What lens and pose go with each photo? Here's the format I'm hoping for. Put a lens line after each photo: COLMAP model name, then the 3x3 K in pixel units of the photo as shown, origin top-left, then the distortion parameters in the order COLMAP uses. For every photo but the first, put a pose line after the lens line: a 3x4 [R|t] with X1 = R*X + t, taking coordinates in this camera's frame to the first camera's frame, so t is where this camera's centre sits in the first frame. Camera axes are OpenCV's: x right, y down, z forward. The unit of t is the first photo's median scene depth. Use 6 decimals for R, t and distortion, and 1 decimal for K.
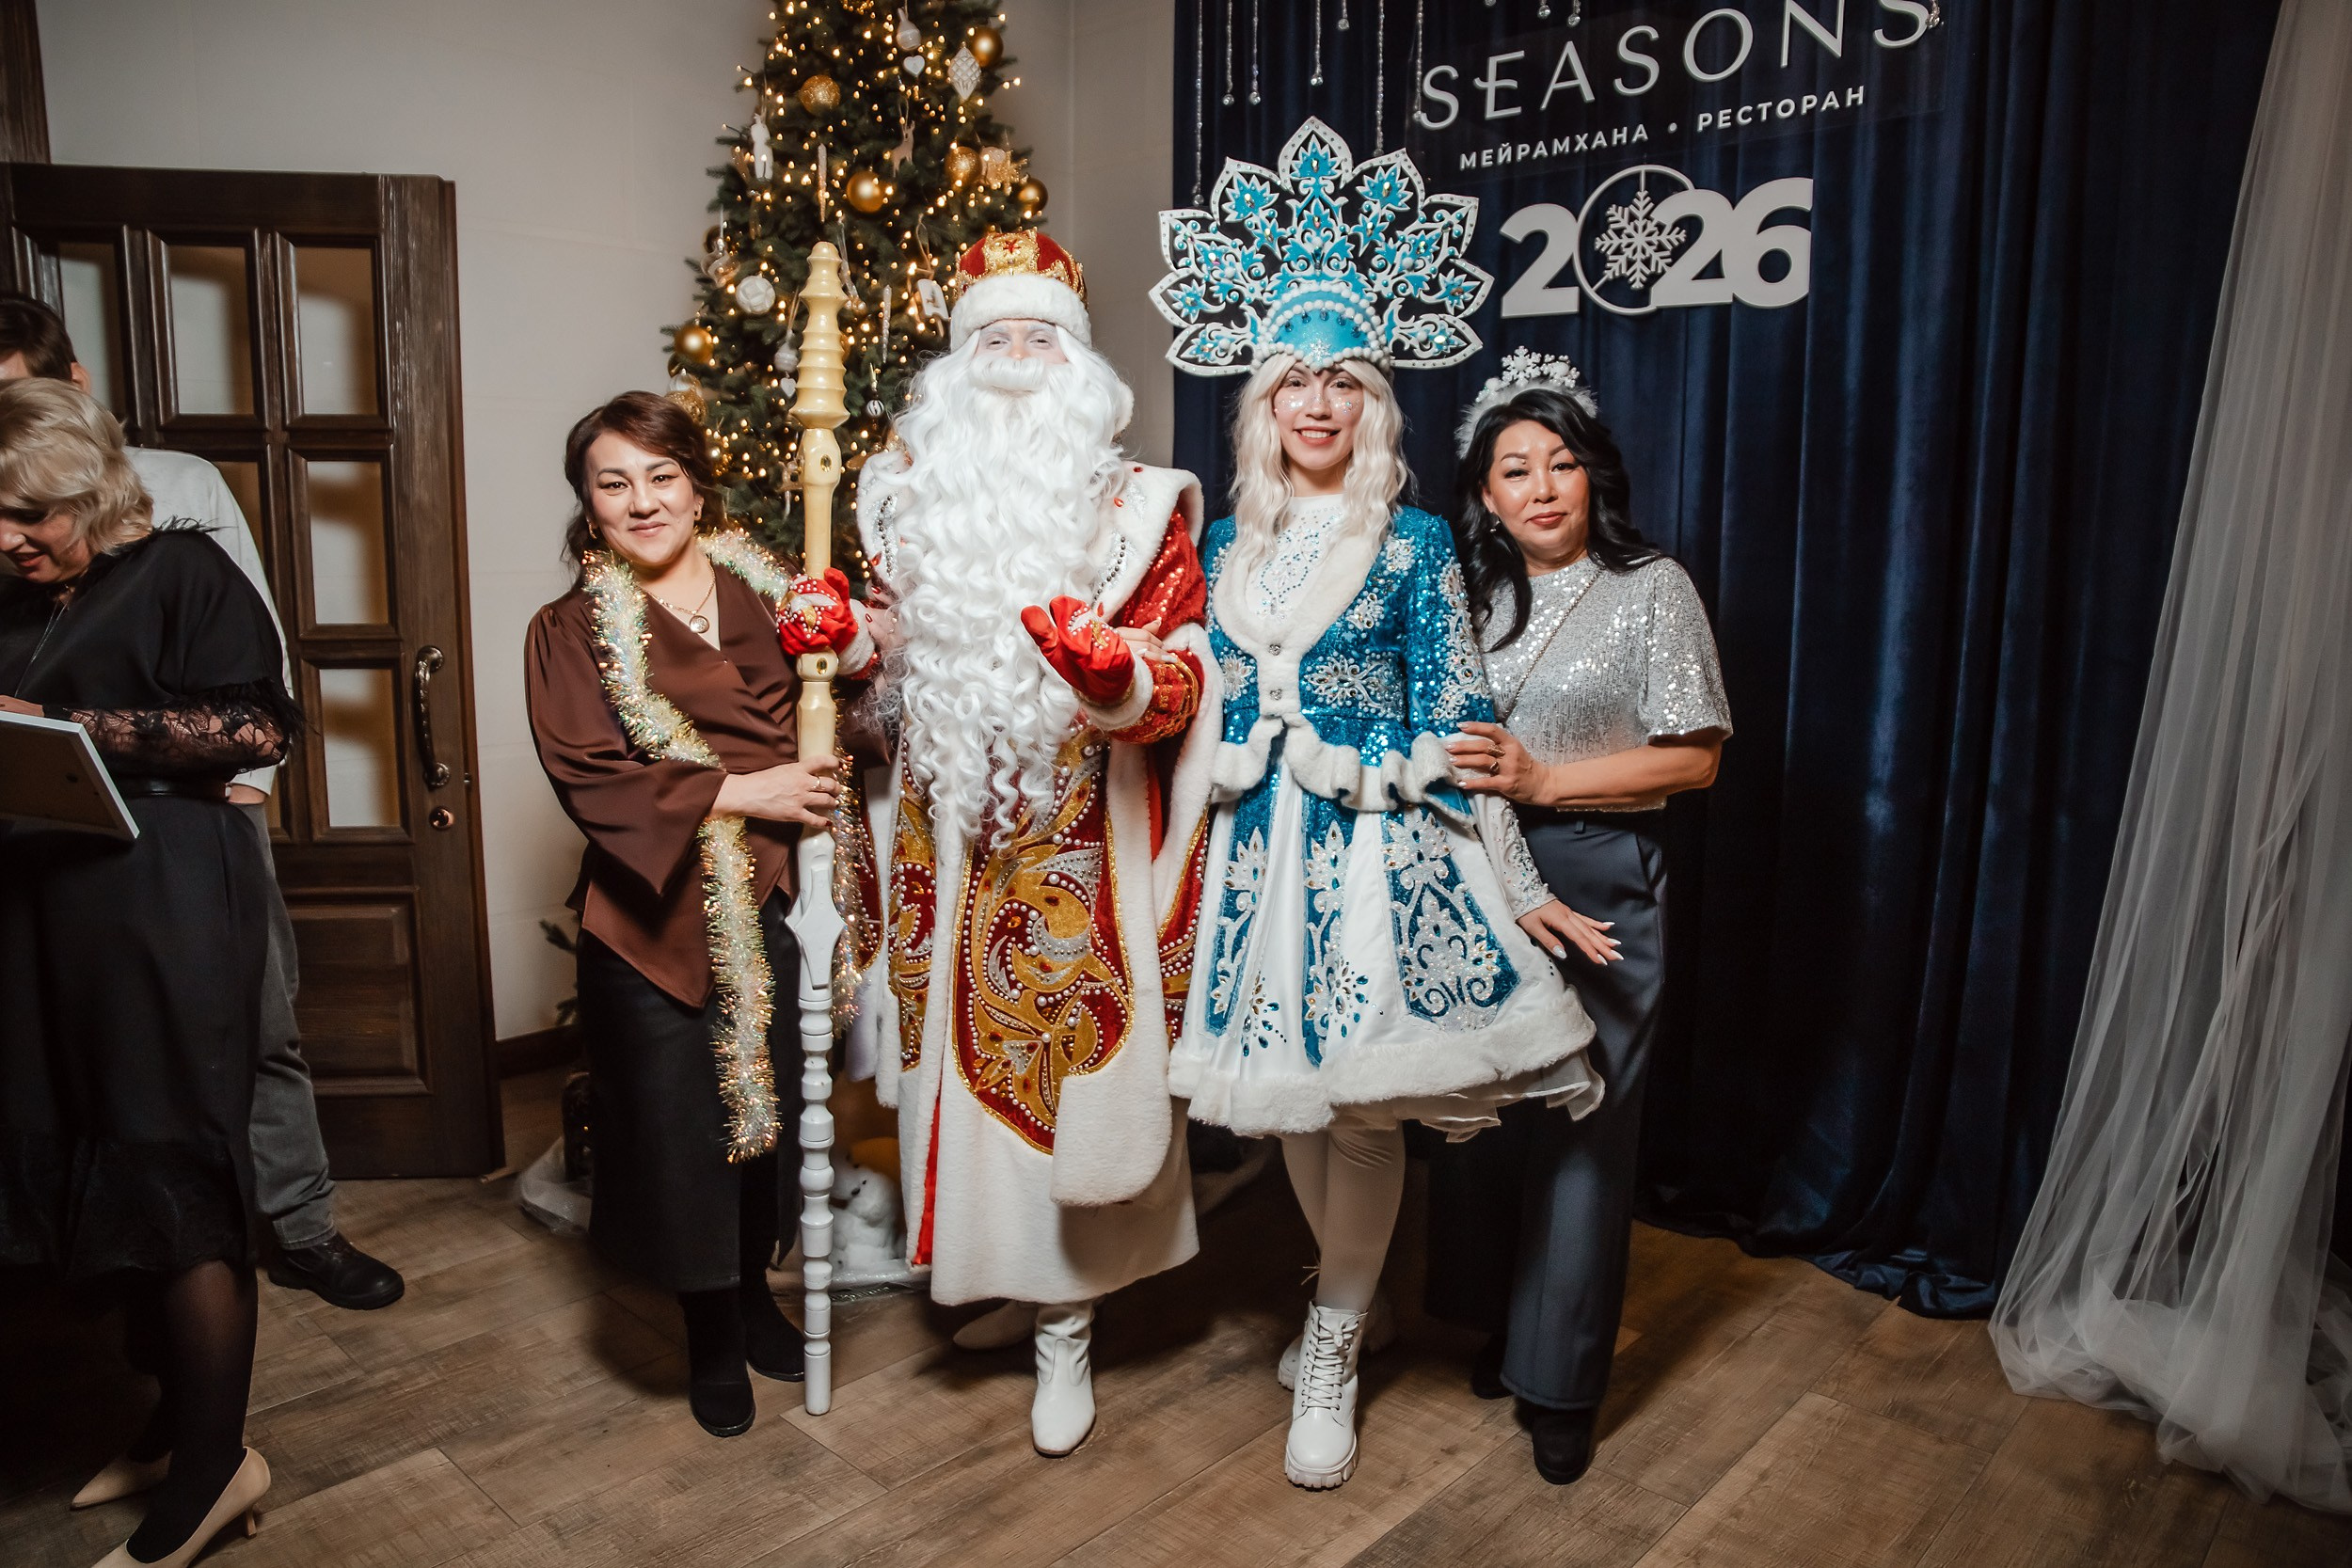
lens RADIAL K [[1614.9, 0, 1172.4], [0, 1614.9, 780.5], [0, 0, 1]] dist [-0.126812, 0.091776]
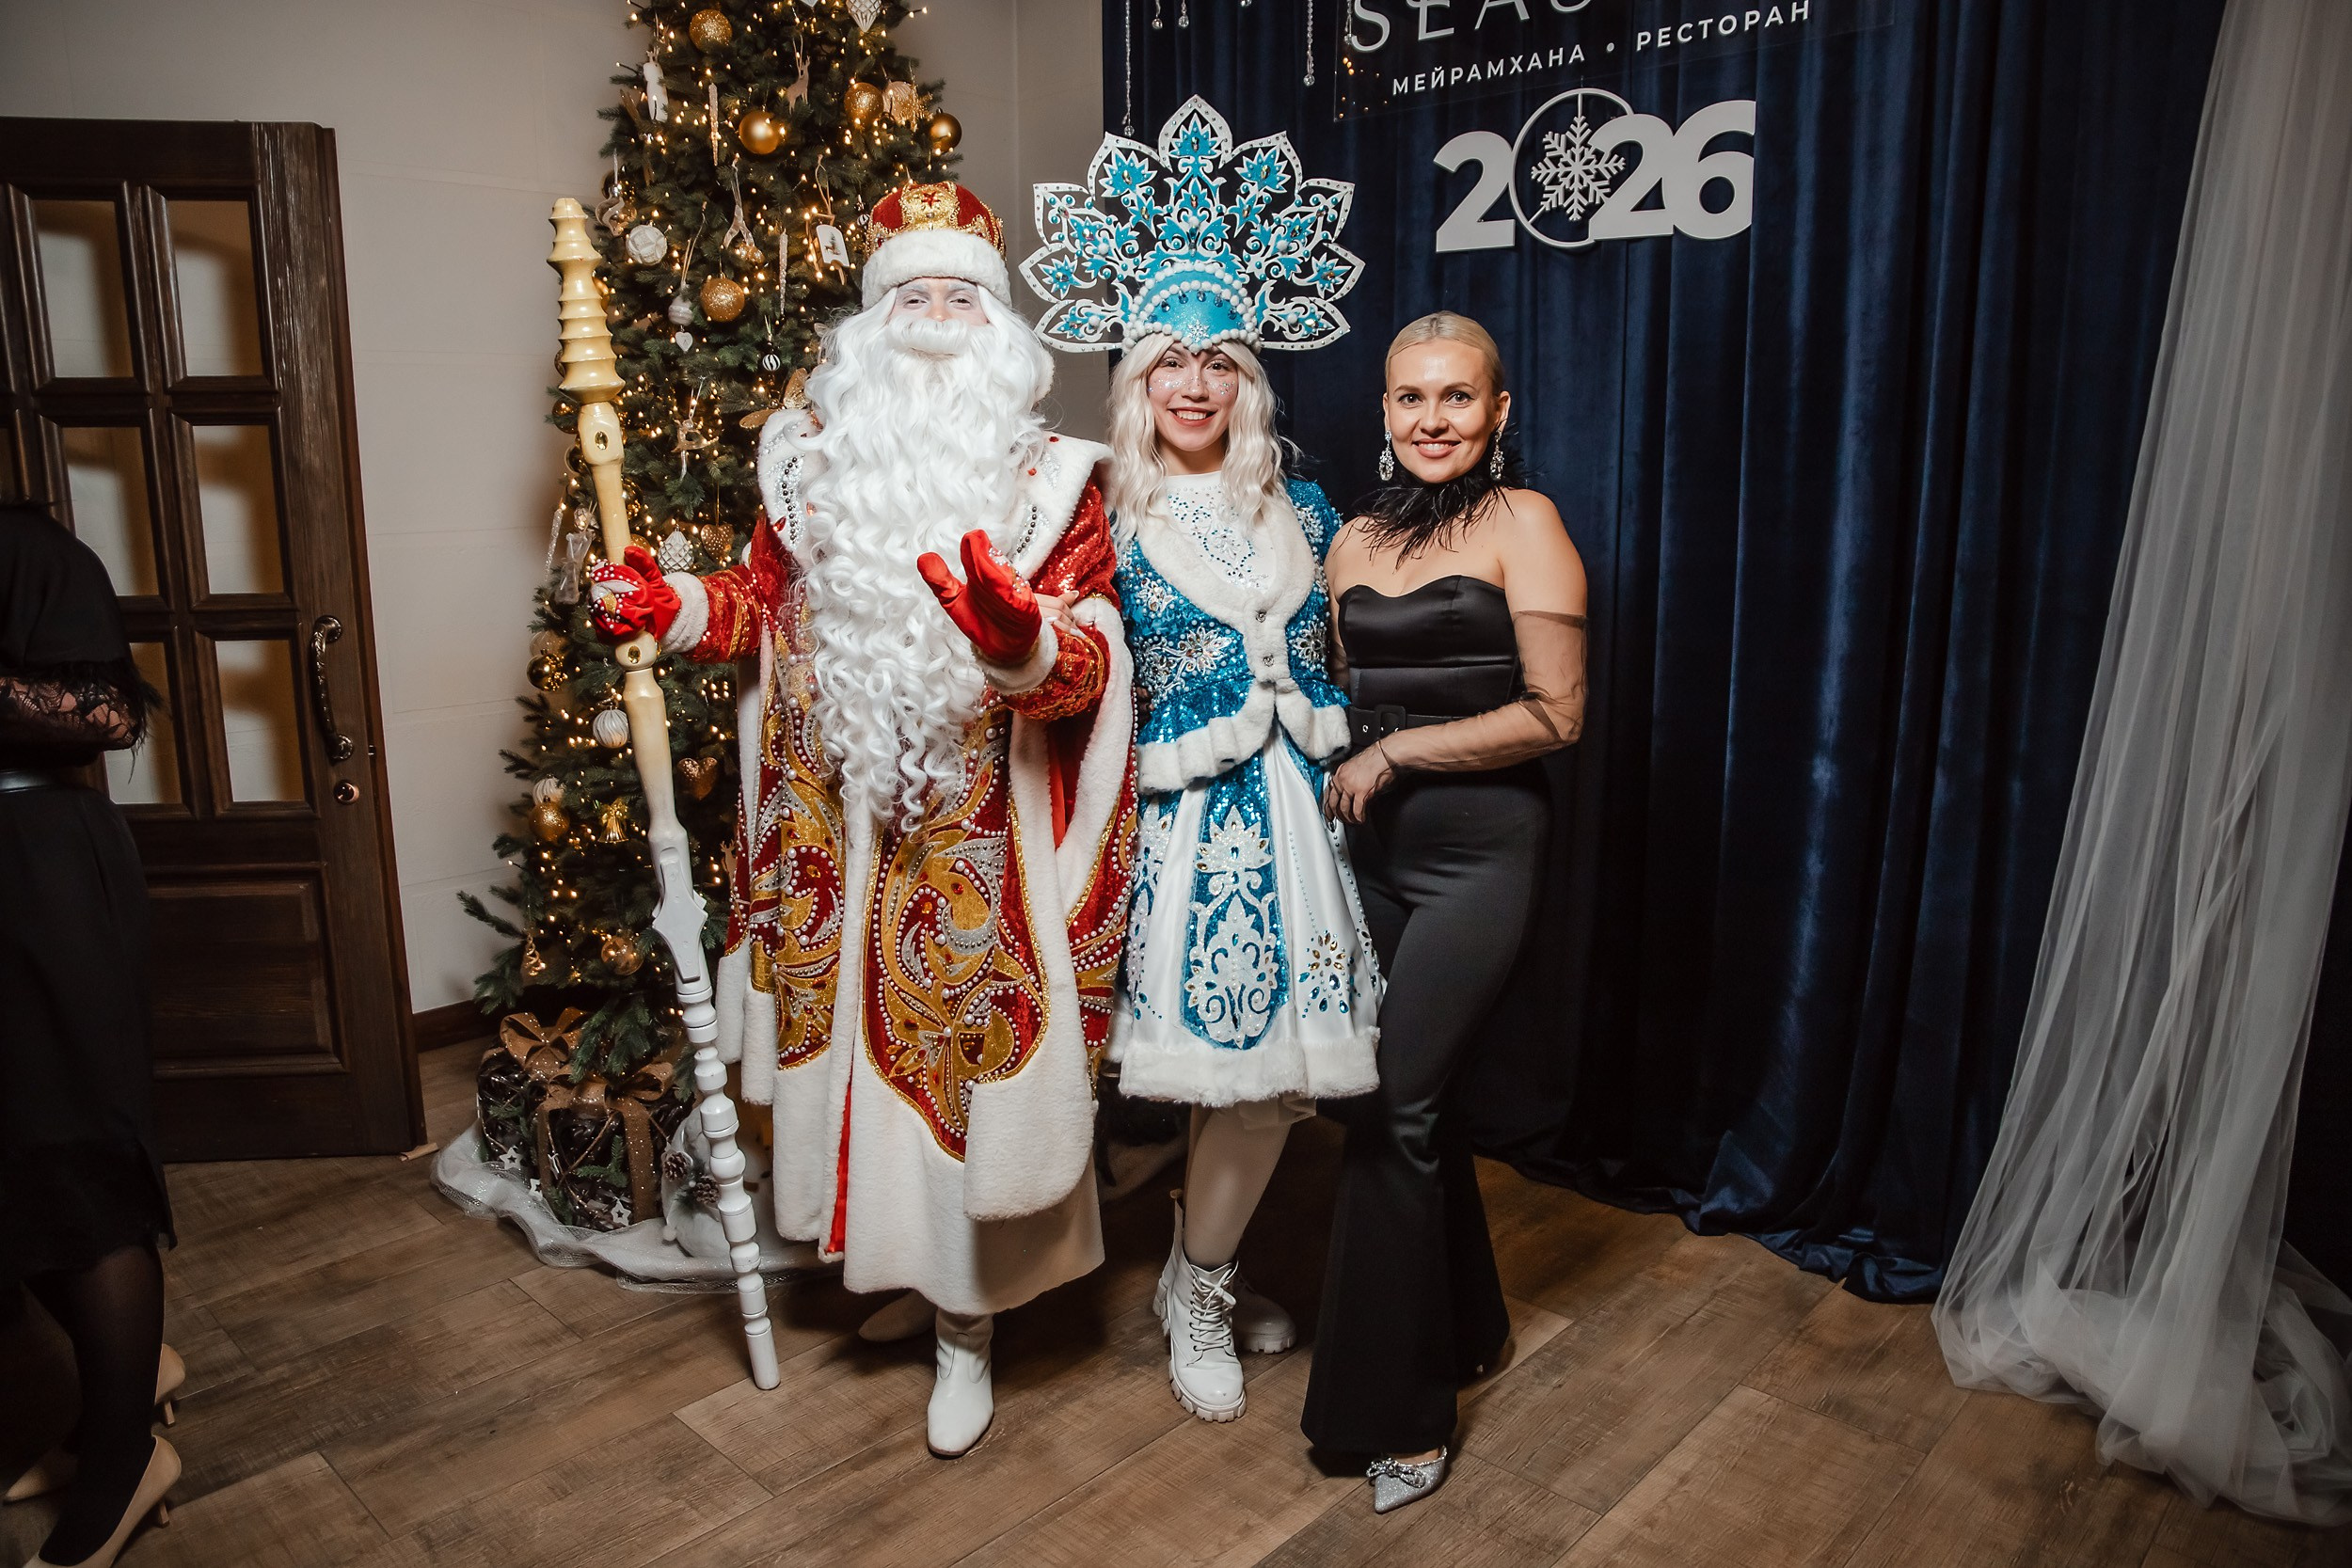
lens RADIAL K [[1611.8, 0, 1171.7], [0, 1611.8, 769.9], [0, 0, 1]] dist [-0.125930, 0.090046]
pose [[0.999863, -0.010891, -0.012461, 0.062670], [0.011389, 0.999110, 0.040603, -0.024918], [0.012008, -0.040739, 0.999098, 0.043650]]
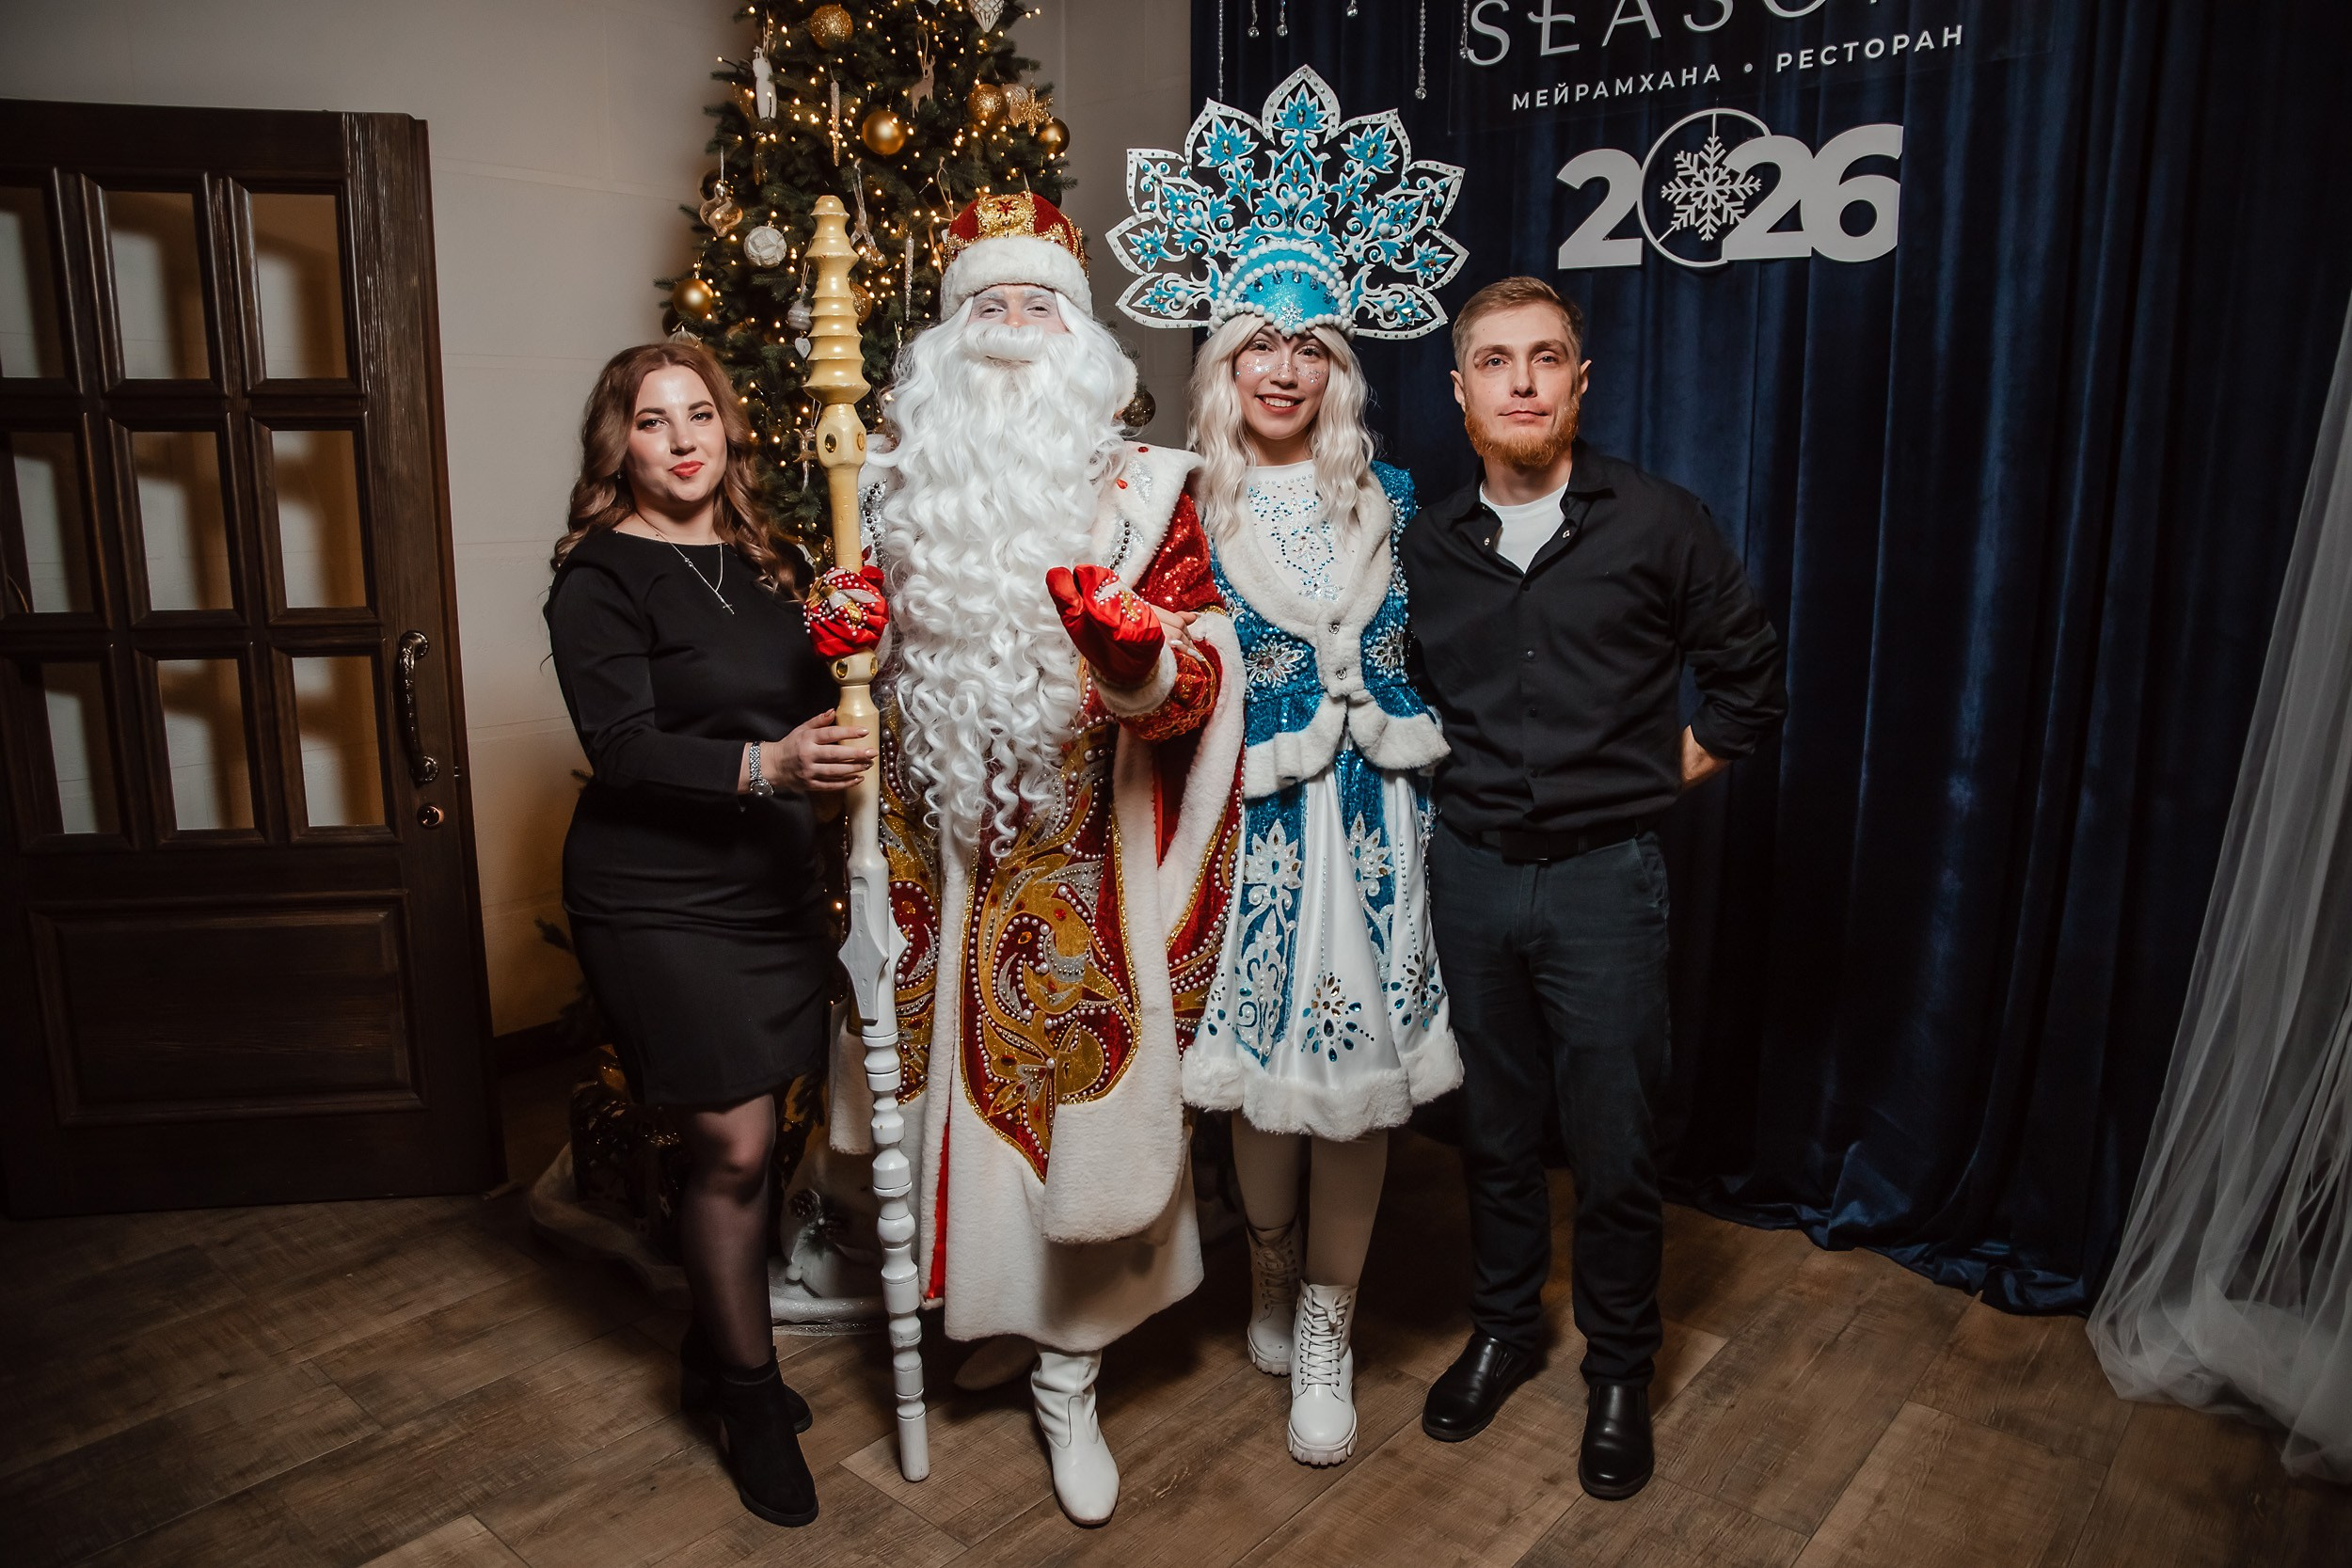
lens RADIAL K [[1614.9, 0, 1172.4], [0, 1614.9, 780.5], [0, 0, 1]] dist [-0.126812, 0.091776]
pose [[0.999103, -0.013927, 0.039982, -0.068674], [0.012236, 0.999033, 0.042228, -0.032920], [-0.040531, -0.041701, 0.998308, 0.061519]]
